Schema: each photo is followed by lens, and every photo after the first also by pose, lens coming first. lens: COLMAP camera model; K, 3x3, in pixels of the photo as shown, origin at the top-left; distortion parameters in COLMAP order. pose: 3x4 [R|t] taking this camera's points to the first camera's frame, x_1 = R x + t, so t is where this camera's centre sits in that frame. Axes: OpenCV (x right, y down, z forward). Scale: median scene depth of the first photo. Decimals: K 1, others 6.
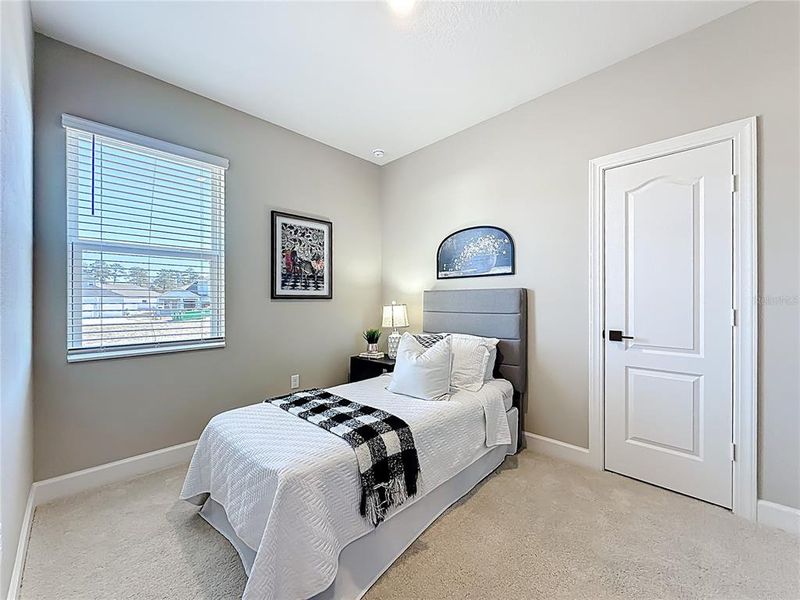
lens RADIAL K [[326.9, 0, 400.6], [0, 326.9, 300.0], [0, 0, 1]] dist [-0.003314, -0.000033]
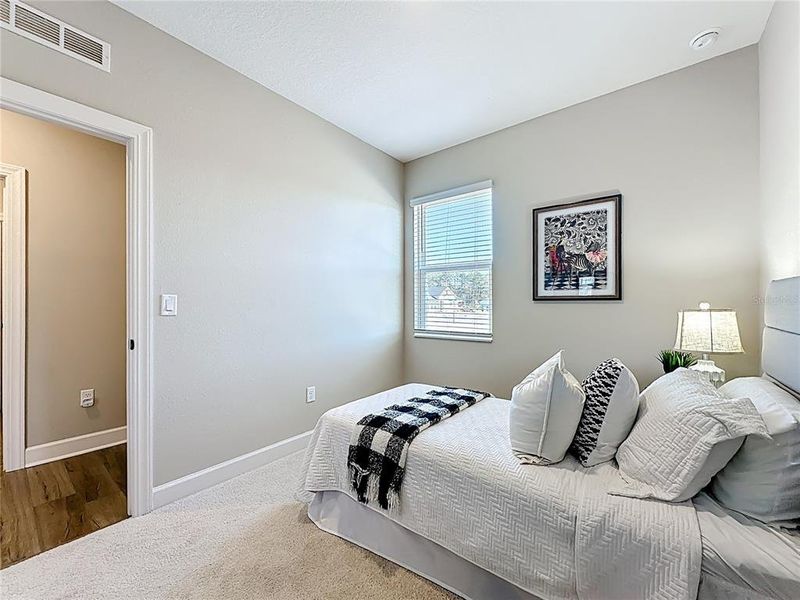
lens RADIAL K [[326.9, 0, 400.8], [0, 326.9, 301.8], [0, 0, 1]] dist [-0.003314, -0.000033]
pose [[0.100363, -0.000929, -0.994950, 0.513454], [0.000845, 0.999999, -0.000849, 0.000969], [0.994951, -0.000756, 0.100364, 0.495126]]
